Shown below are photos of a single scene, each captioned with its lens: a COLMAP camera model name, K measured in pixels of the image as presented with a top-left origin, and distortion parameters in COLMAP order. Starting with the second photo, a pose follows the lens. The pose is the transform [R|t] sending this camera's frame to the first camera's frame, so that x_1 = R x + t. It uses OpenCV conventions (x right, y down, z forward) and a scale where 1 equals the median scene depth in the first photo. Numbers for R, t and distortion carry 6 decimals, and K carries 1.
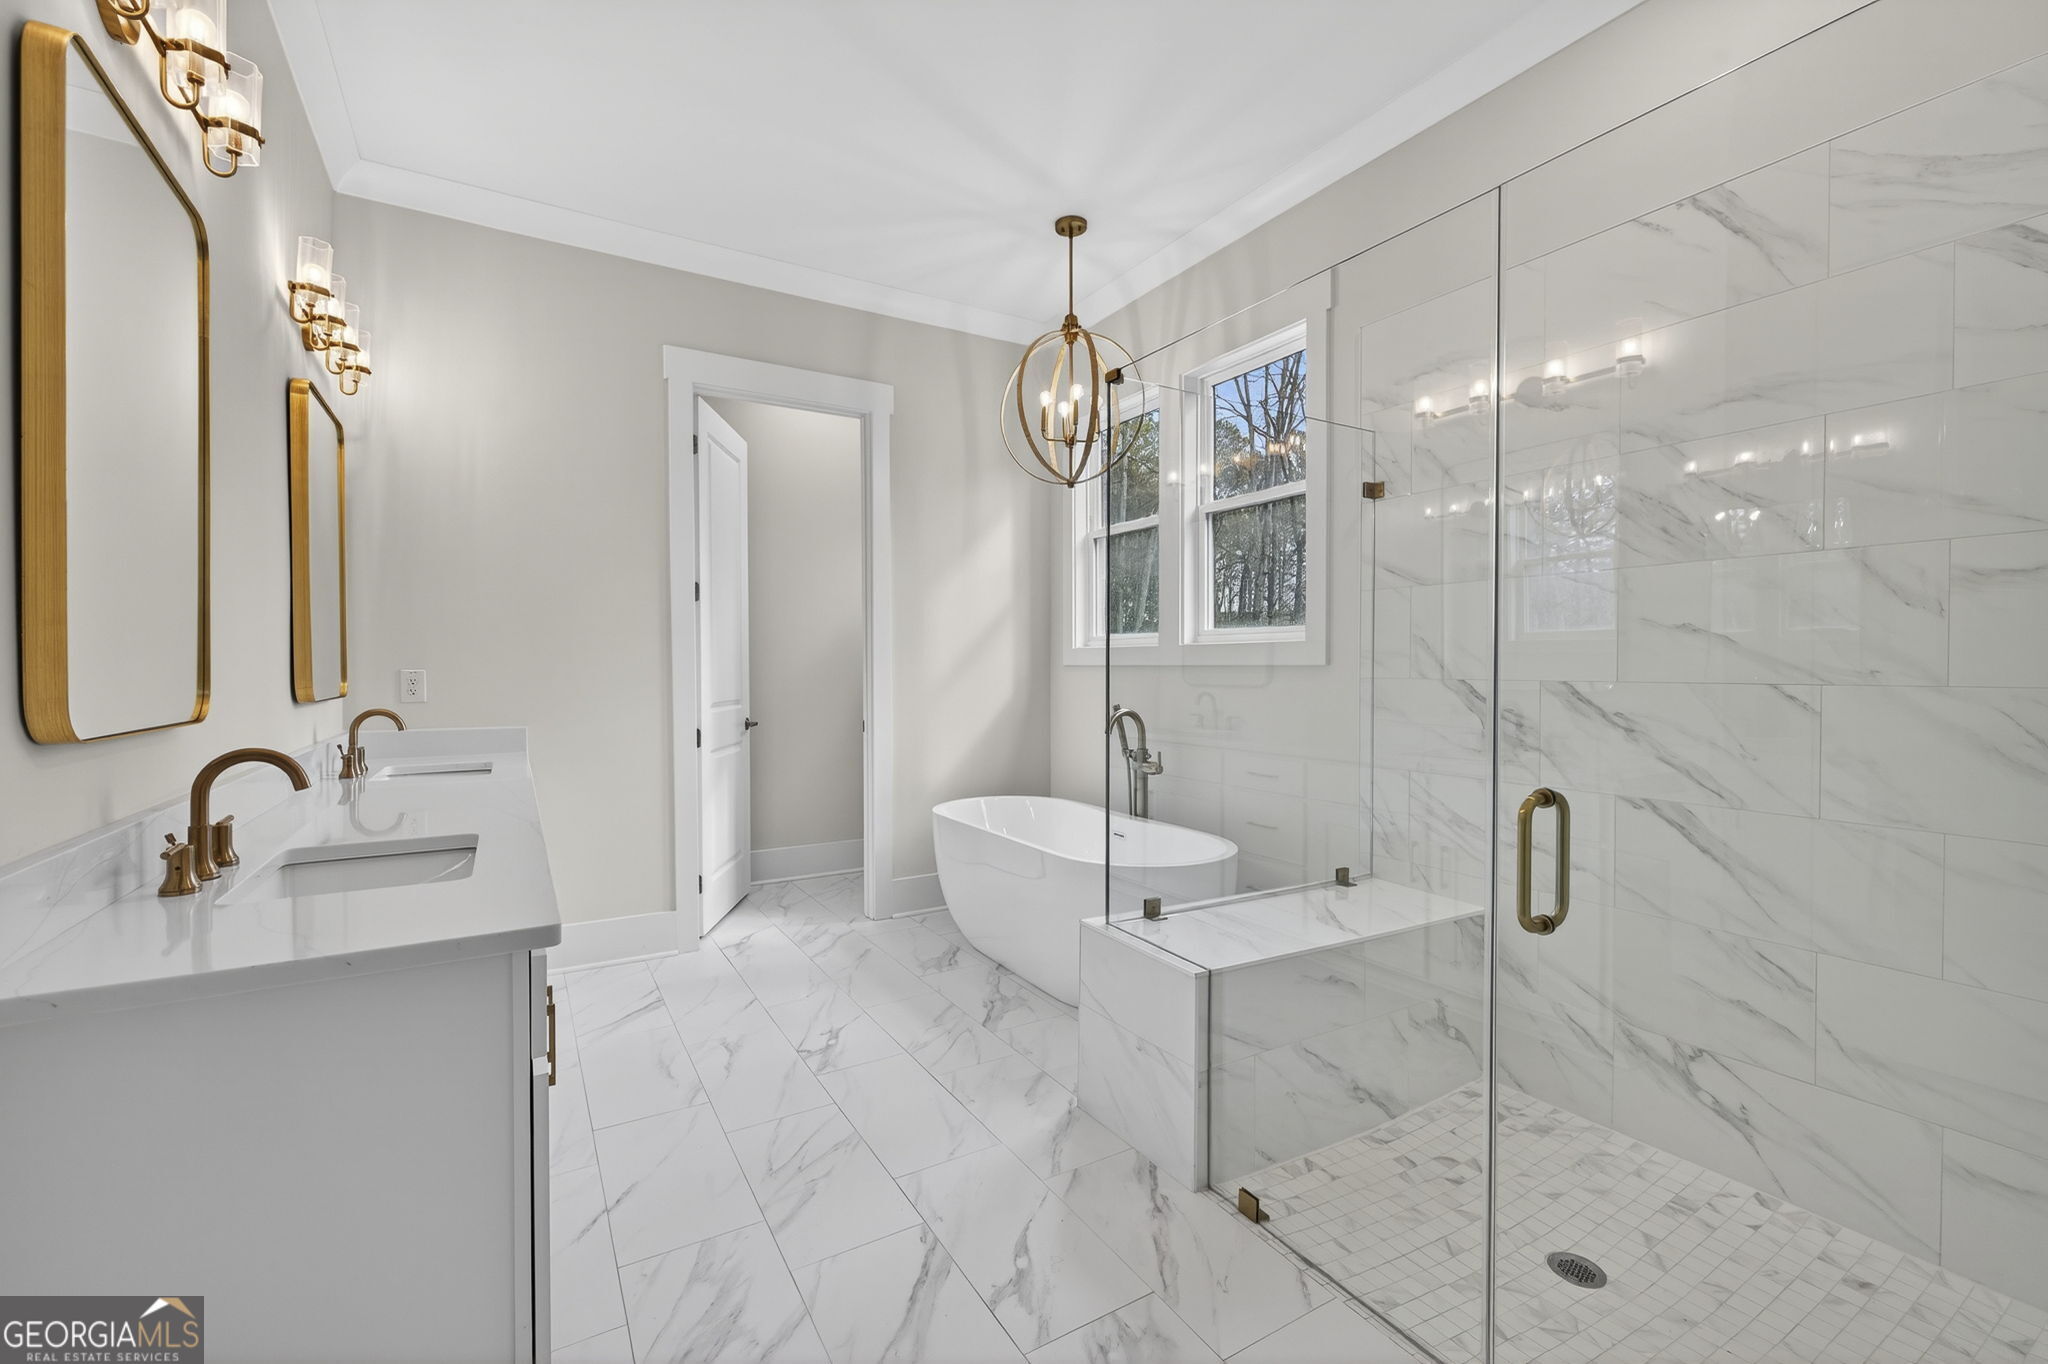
lens RADIAL K [[855.7, 0, 1007.2], [0, 855.7, 682.4], [0, 0, 1]] dist [0.004578, -0.001583]
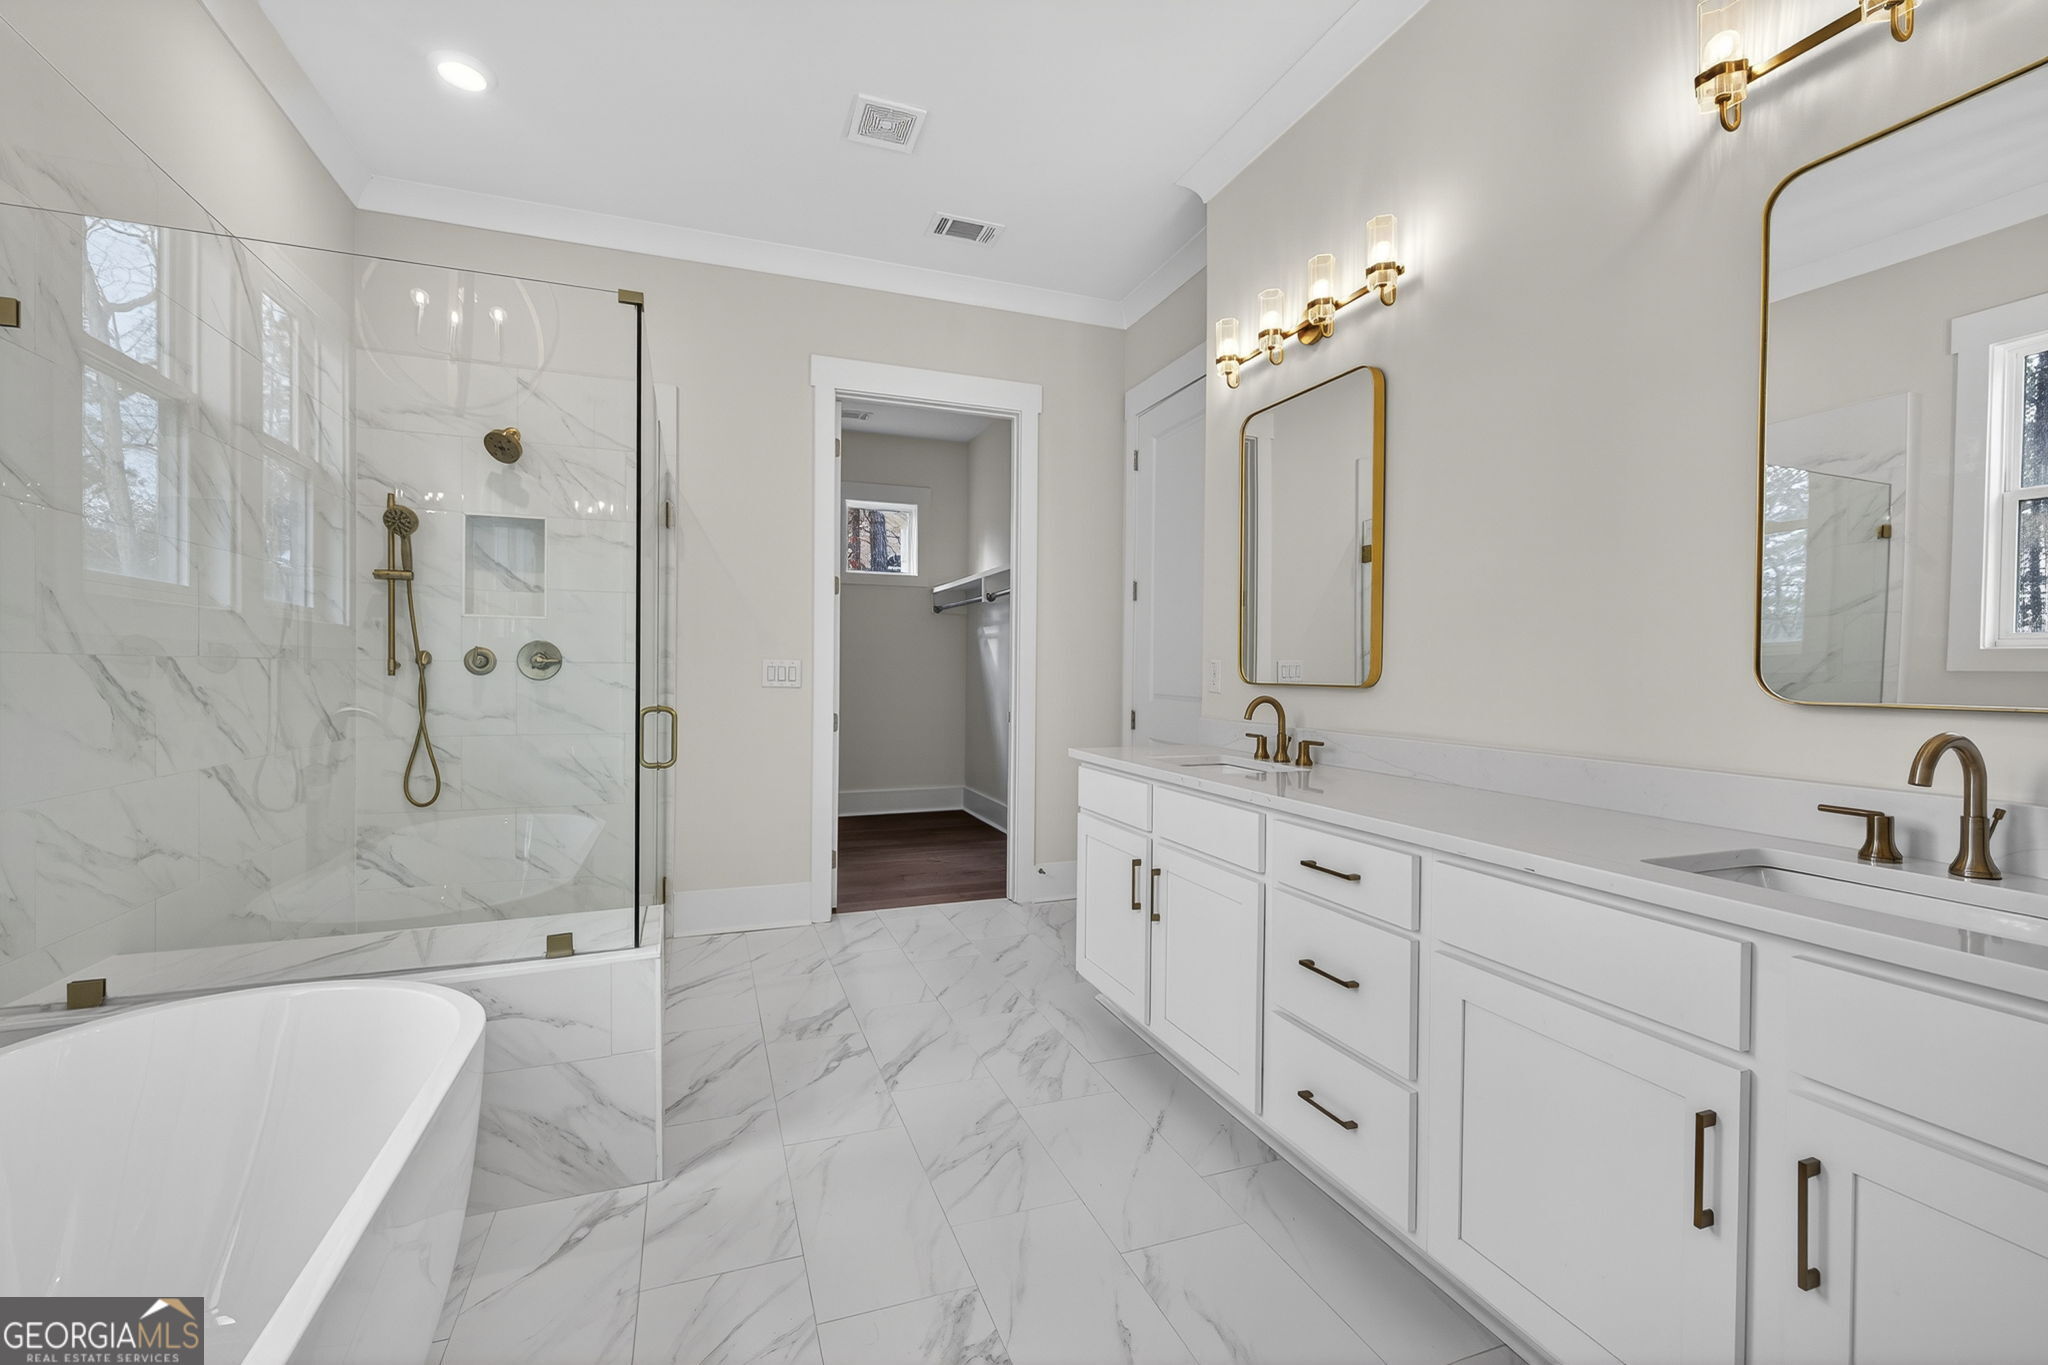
lens RADIAL K [[855.7, 0, 1028.4], [0, 855.7, 675.1], [0, 0, 1]] dist [0.004578, -0.001583]
pose [[-0.988028, -0.010343, 0.153930, -0.288539], [-0.006075, 0.999585, 0.028170, -0.009684], [-0.154157, 0.026898, -0.987680, 1.309093]]
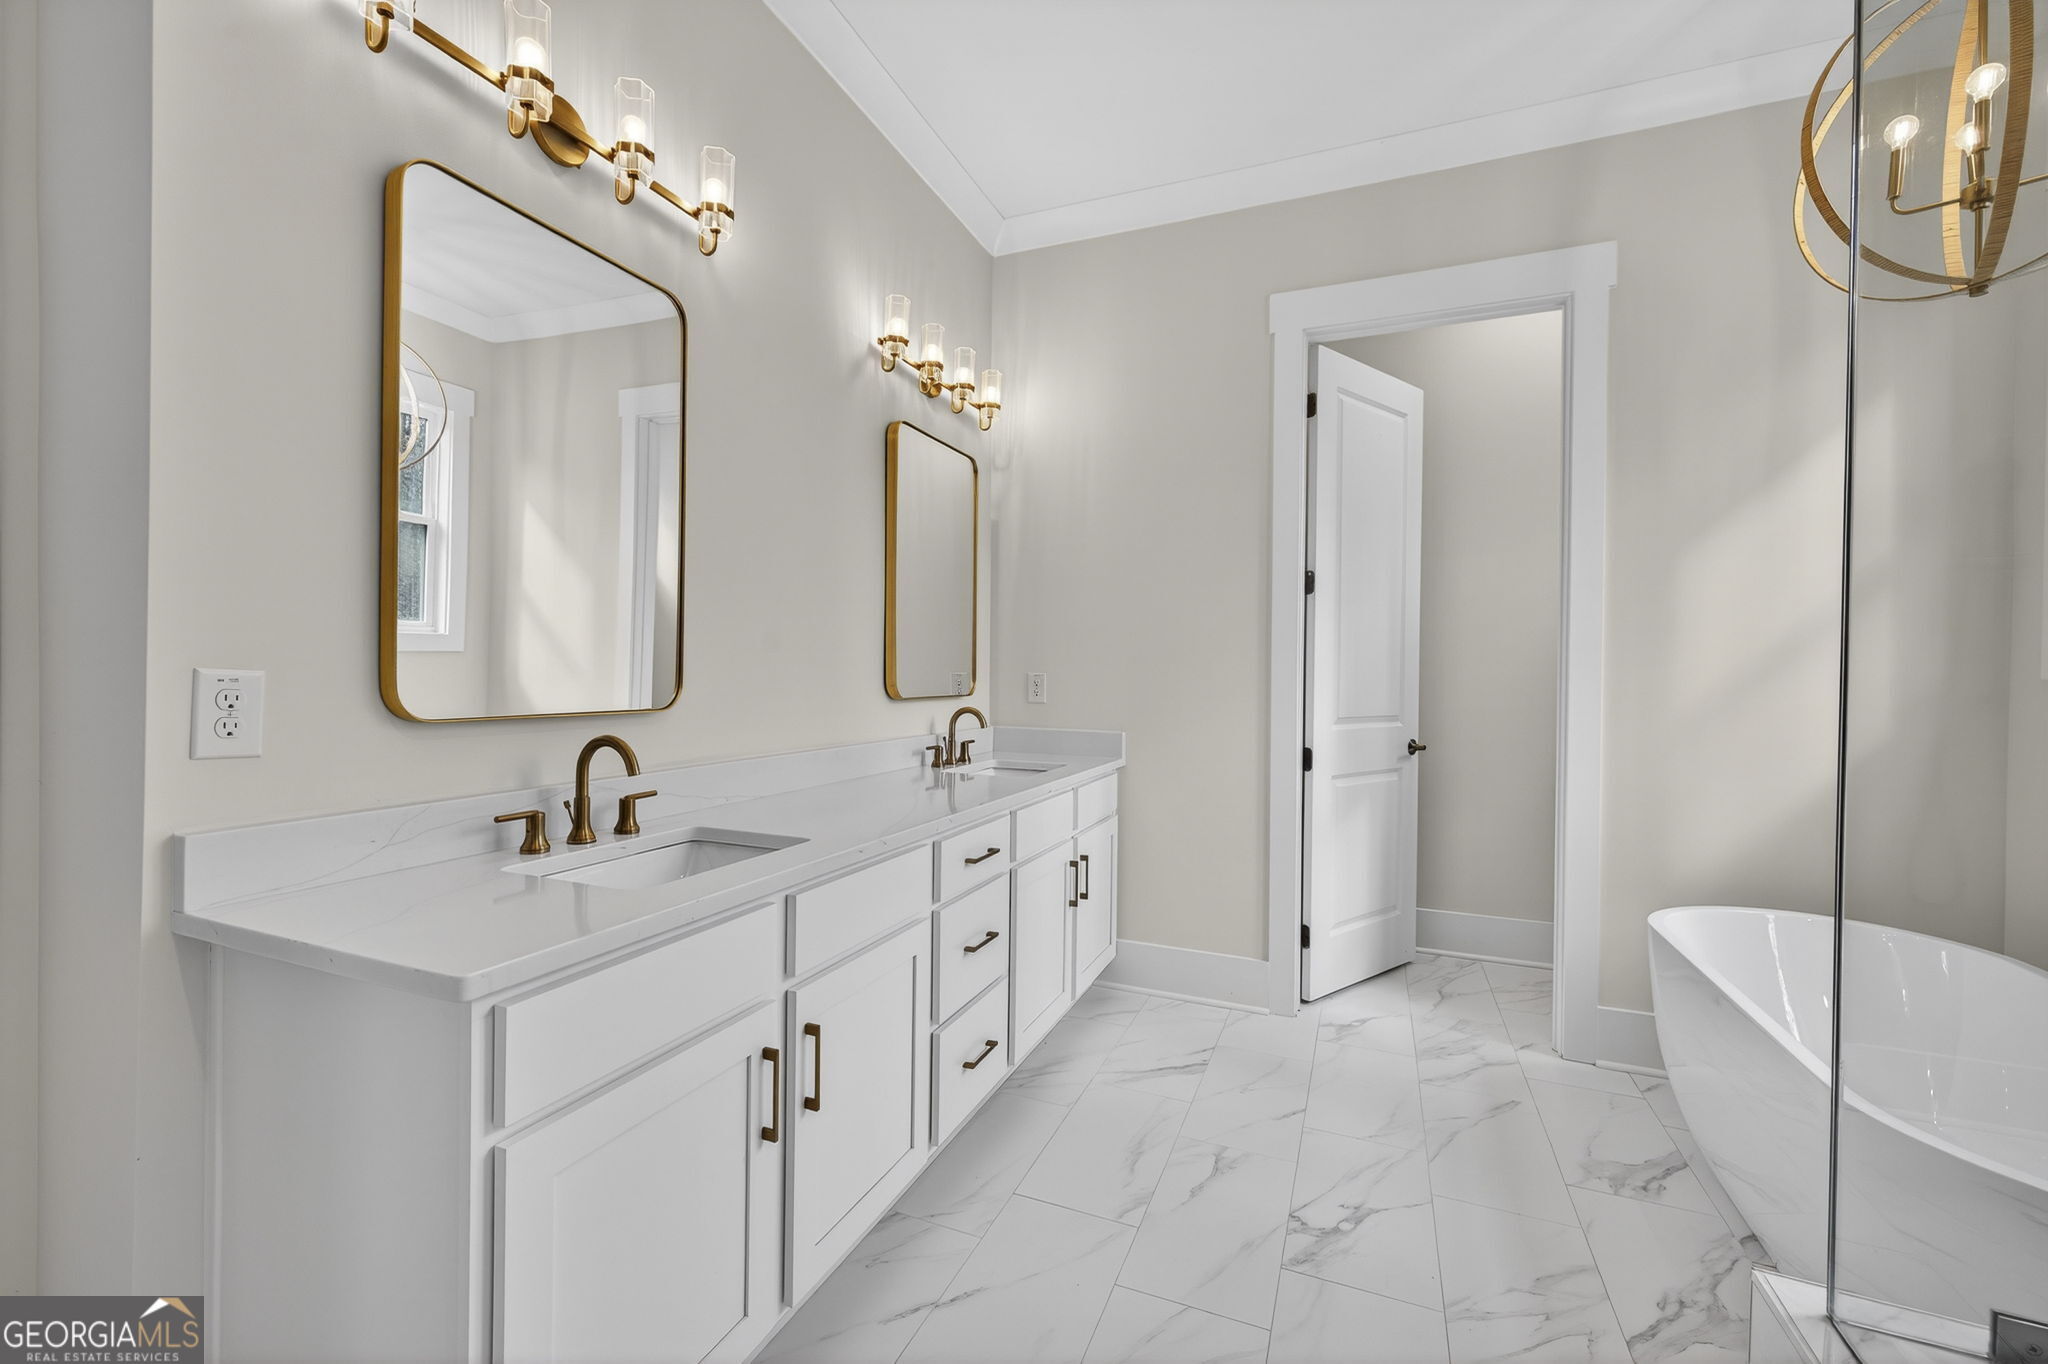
lens RADIAL K [[855.7, 0, 986.6], [0, 855.7, 682.7], [0, 0, 1]] dist [0.004578, -0.001583]
pose [[0.591615, 0.017603, -0.806029, 0.147533], [-0.025705, 0.999665, 0.002965, -0.004065], [0.805811, 0.018965, 0.591869, 0.320701]]
